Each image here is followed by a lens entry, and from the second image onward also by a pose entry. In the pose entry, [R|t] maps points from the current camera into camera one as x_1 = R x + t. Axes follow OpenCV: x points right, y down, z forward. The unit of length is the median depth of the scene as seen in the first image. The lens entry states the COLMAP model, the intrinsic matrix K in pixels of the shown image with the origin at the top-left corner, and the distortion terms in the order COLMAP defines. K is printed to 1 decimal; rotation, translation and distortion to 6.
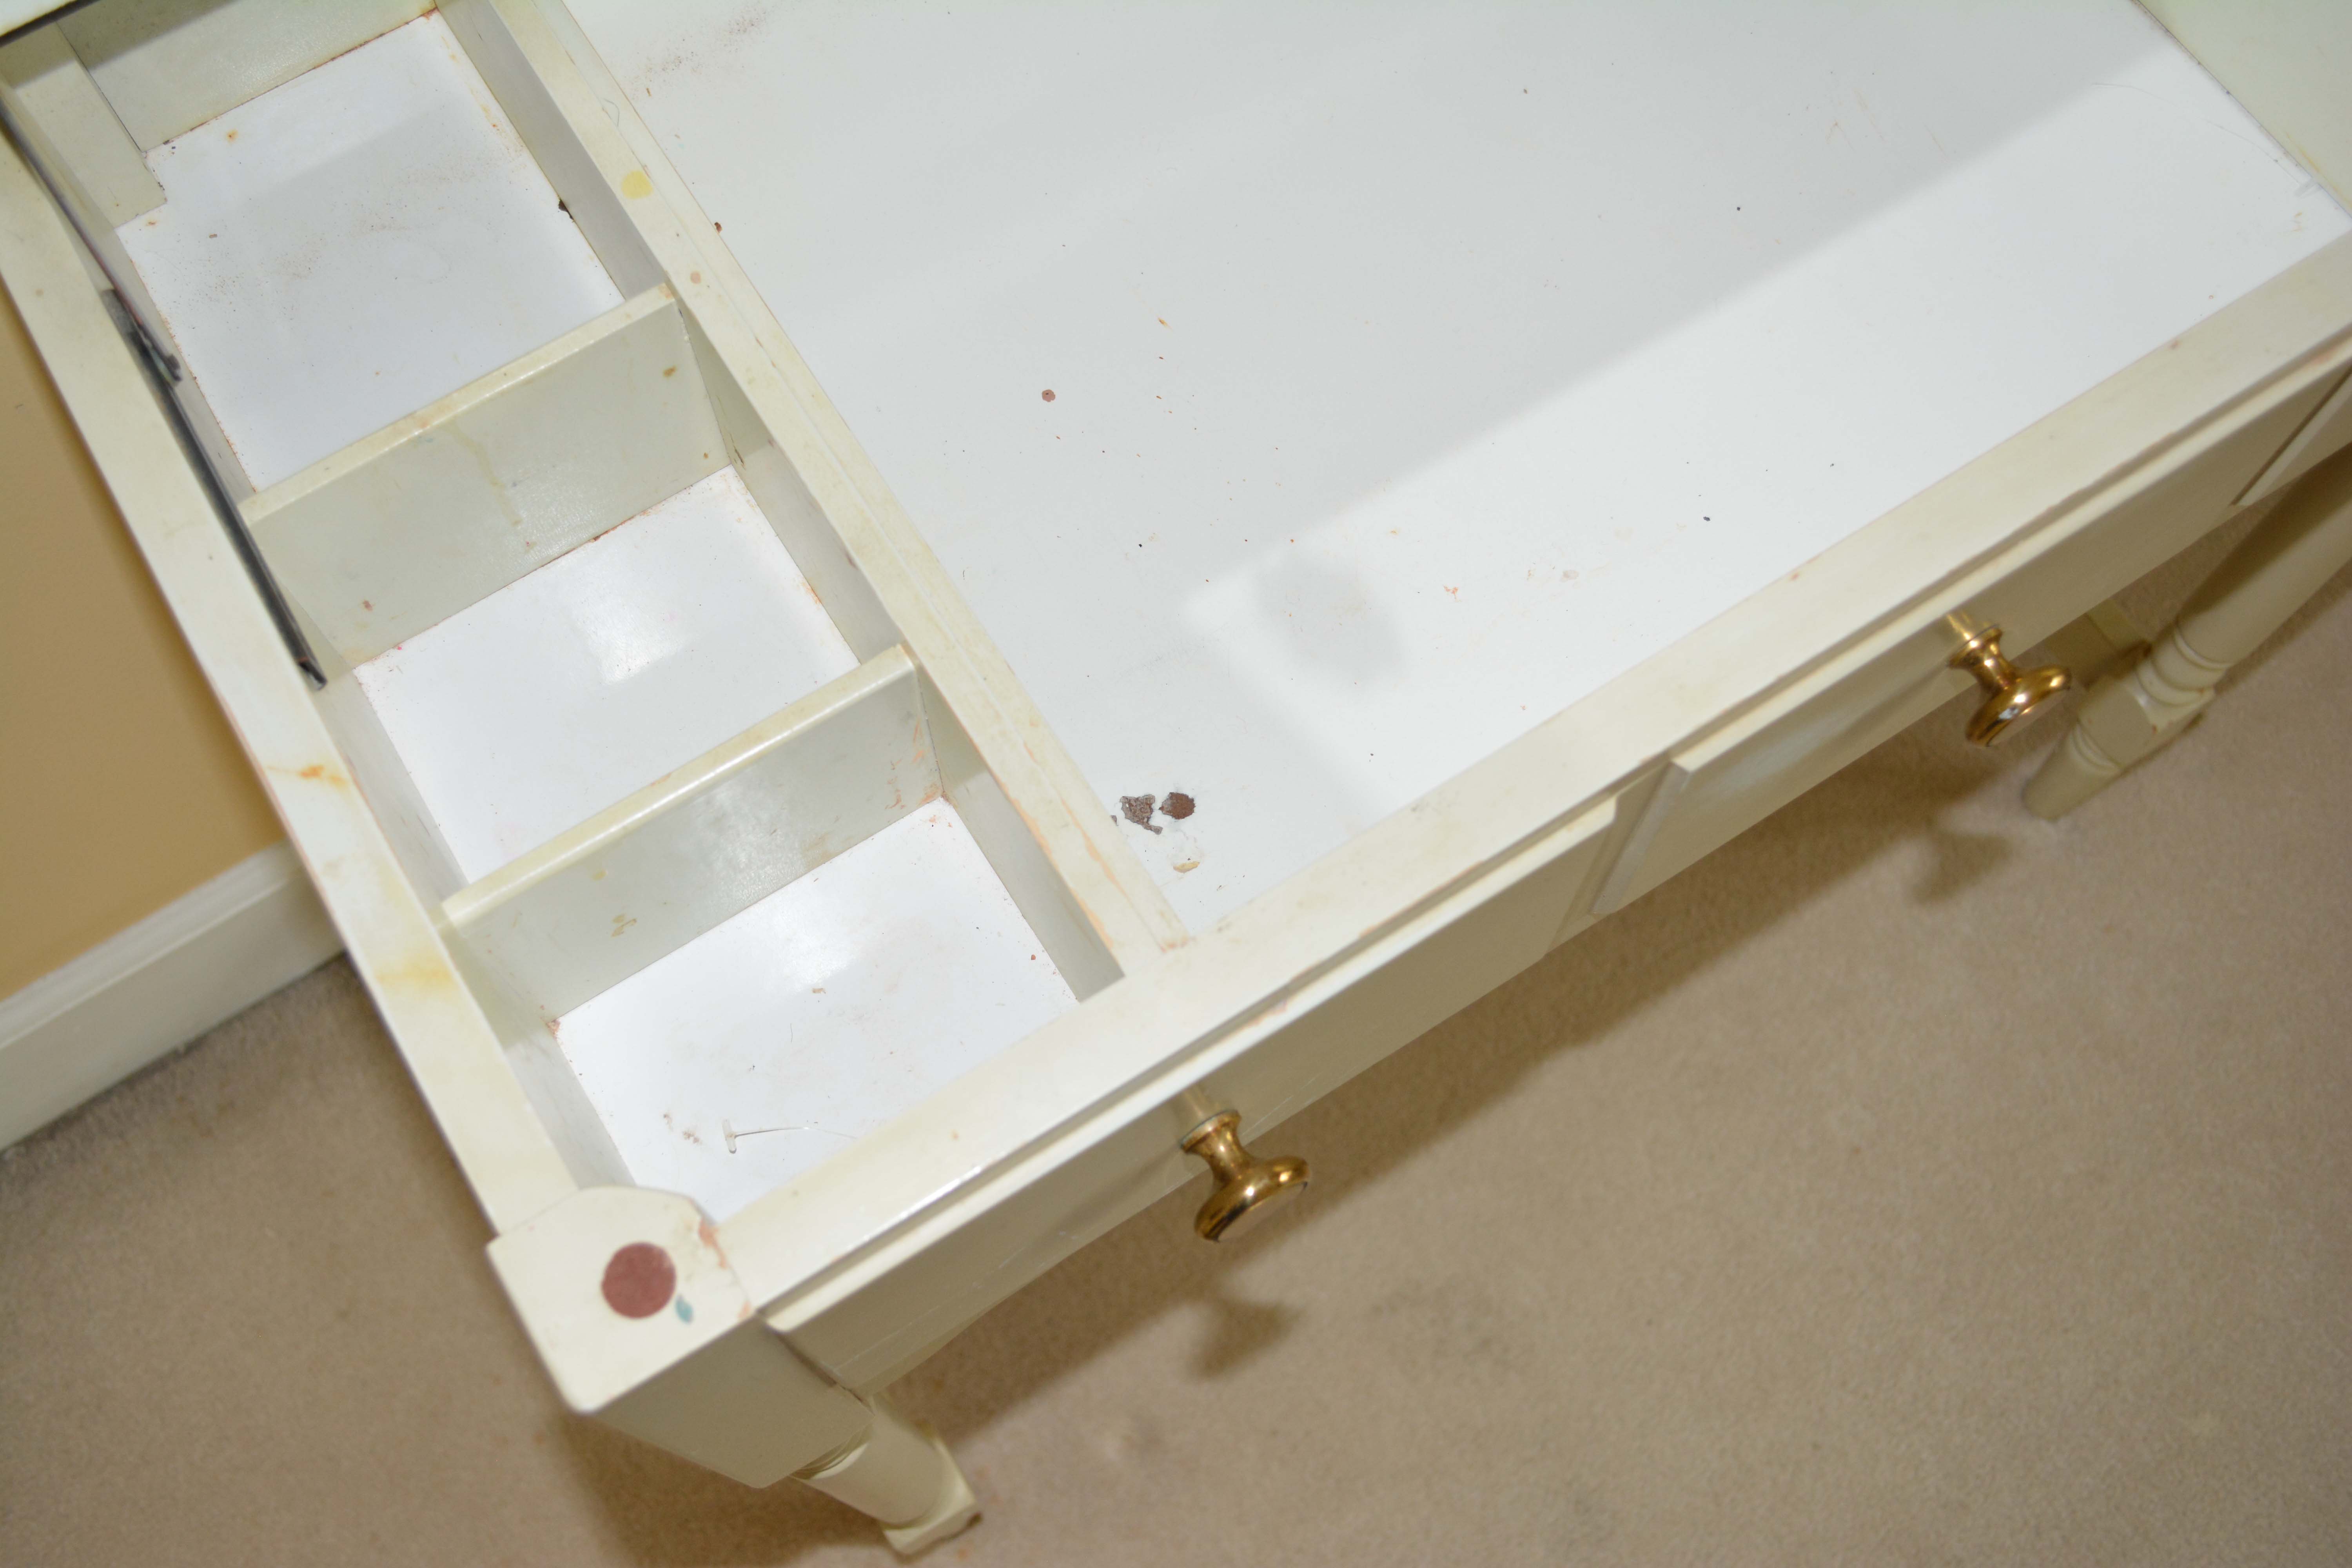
lens RADIAL K [[2300.0, 0, 1176.0], [0, 2300.0, 784.0], [0, 0, 1]] dist [-0.049129, -0.009417]
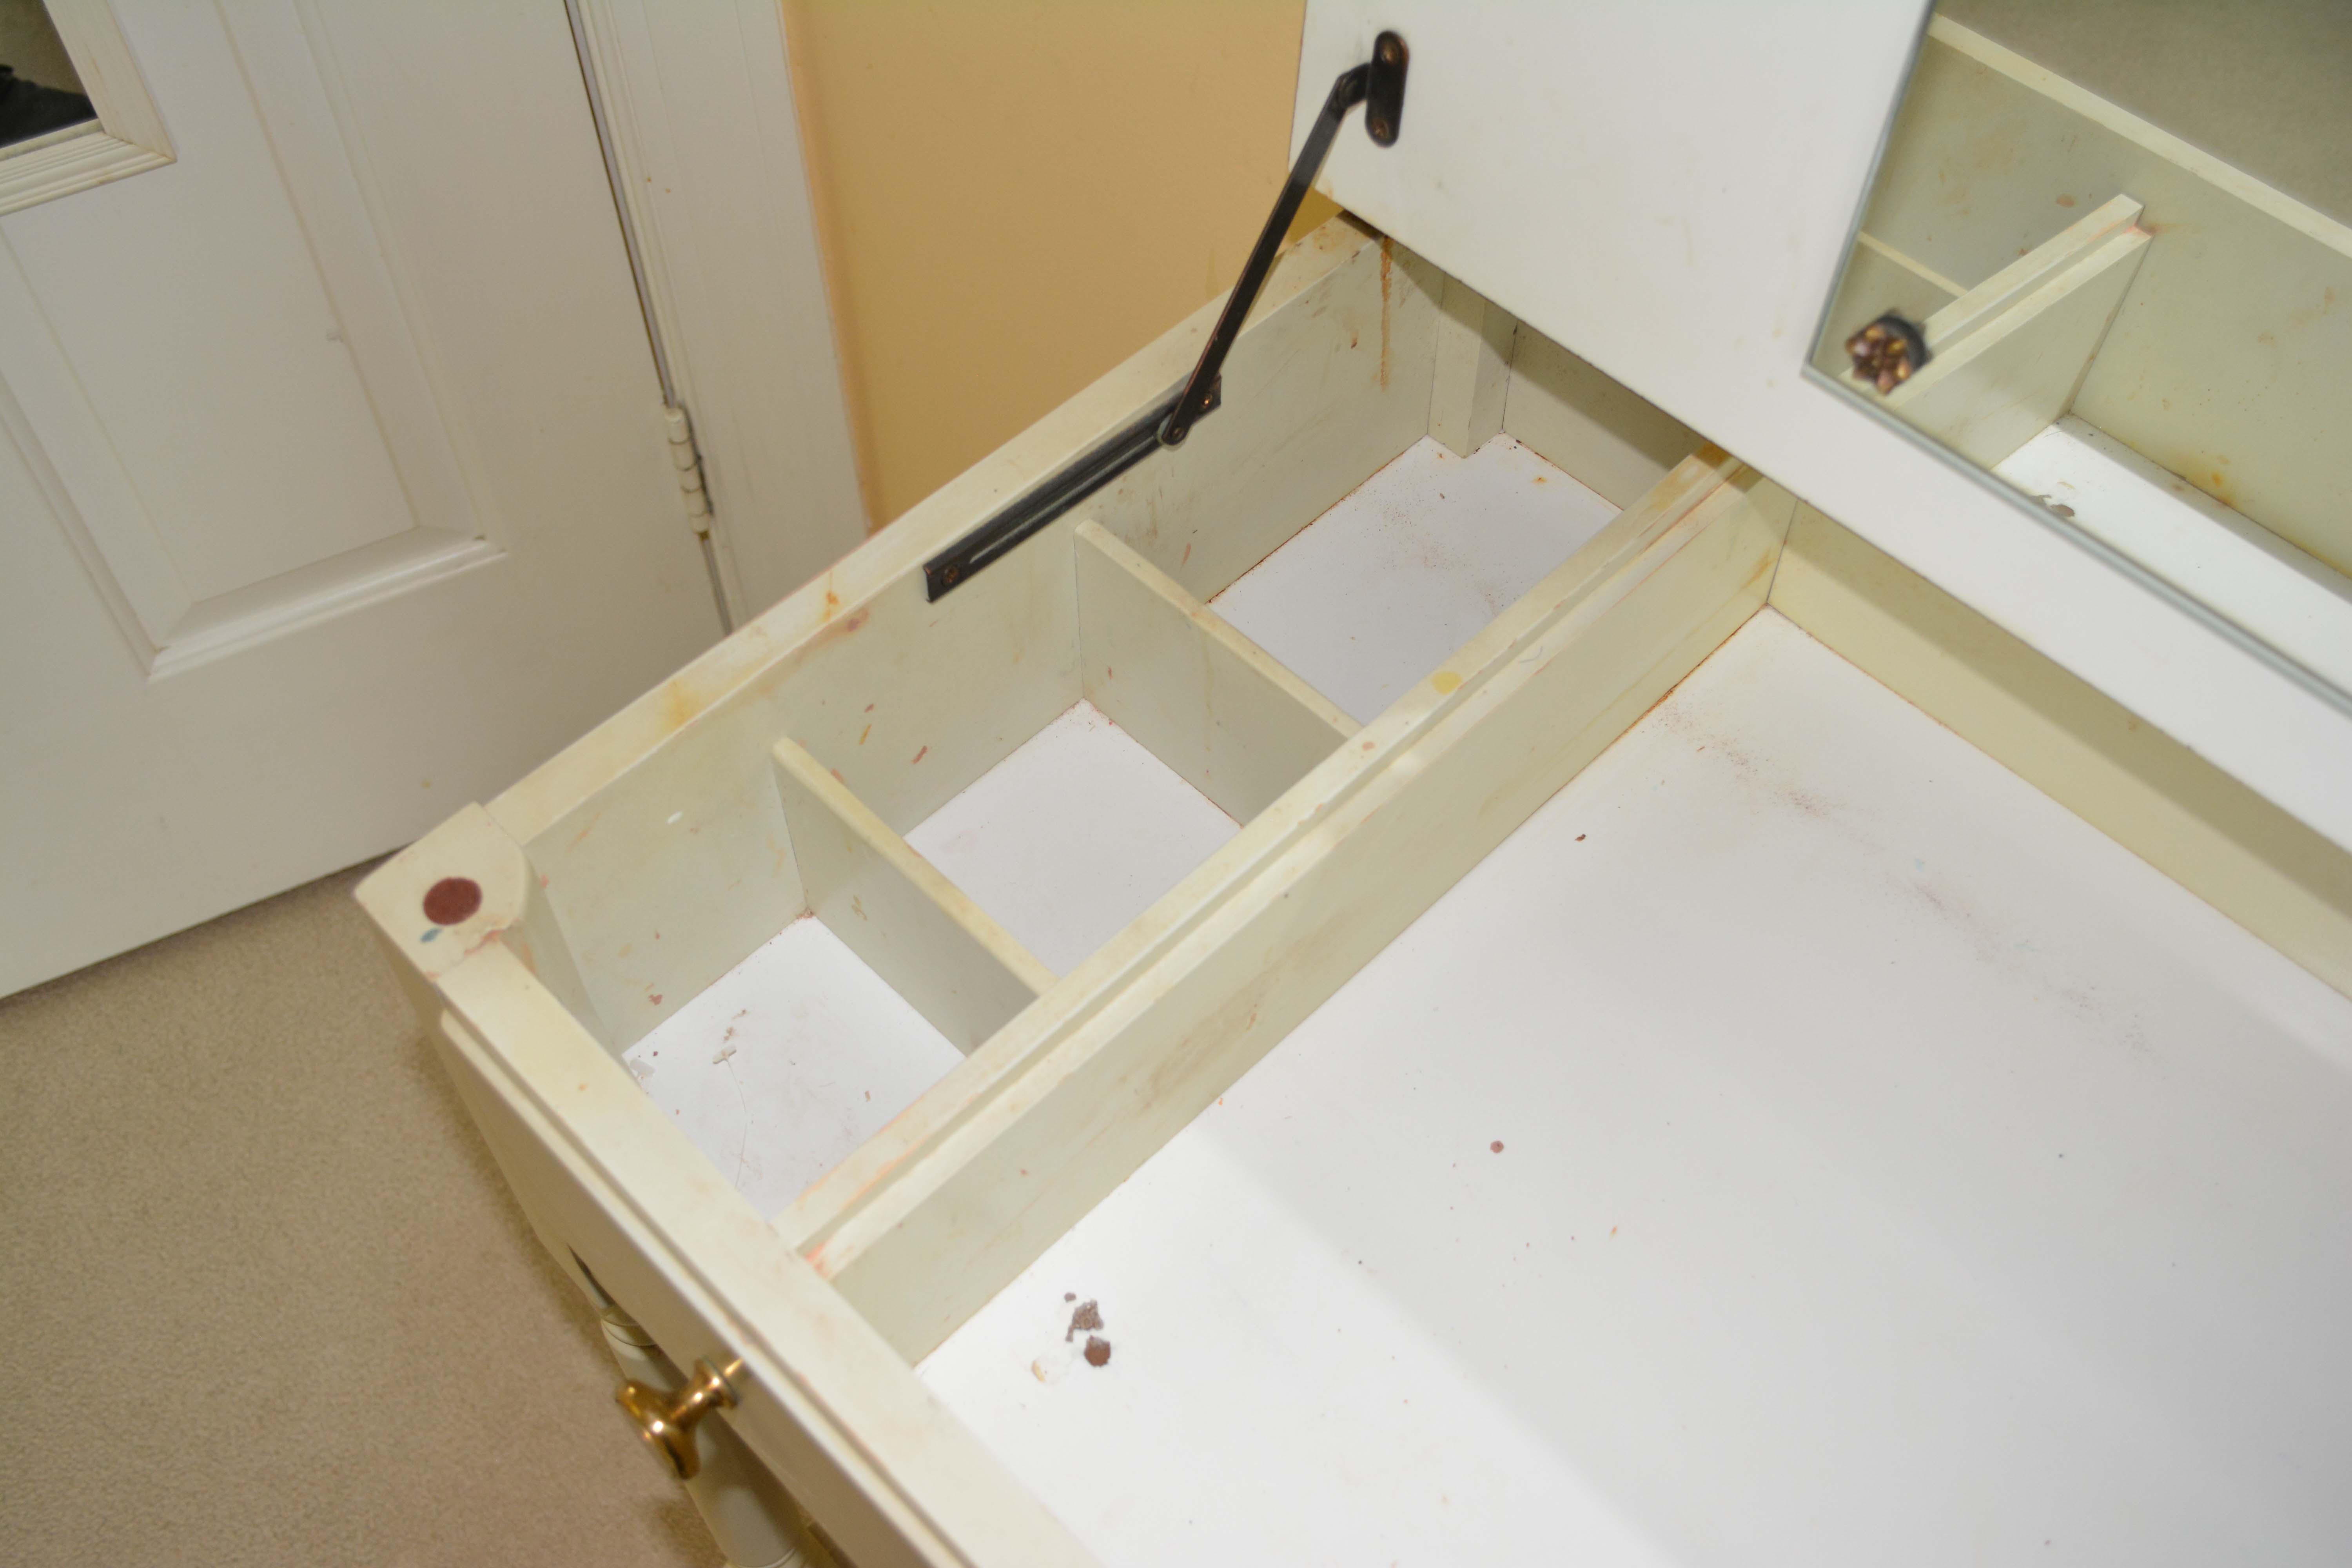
lens RADIAL K [[2378.7, 0, 1183.2], [0, 2378.7, 811.7], [0, 0, 1]] dist [-0.032579, -0.018940]
pose [[0.208152, 0.789638, -0.577187, 0.472542], [-0.907041, 0.376650, 0.188180, -0.346502], [0.365992, 0.484363, 0.794634, 0.051045]]
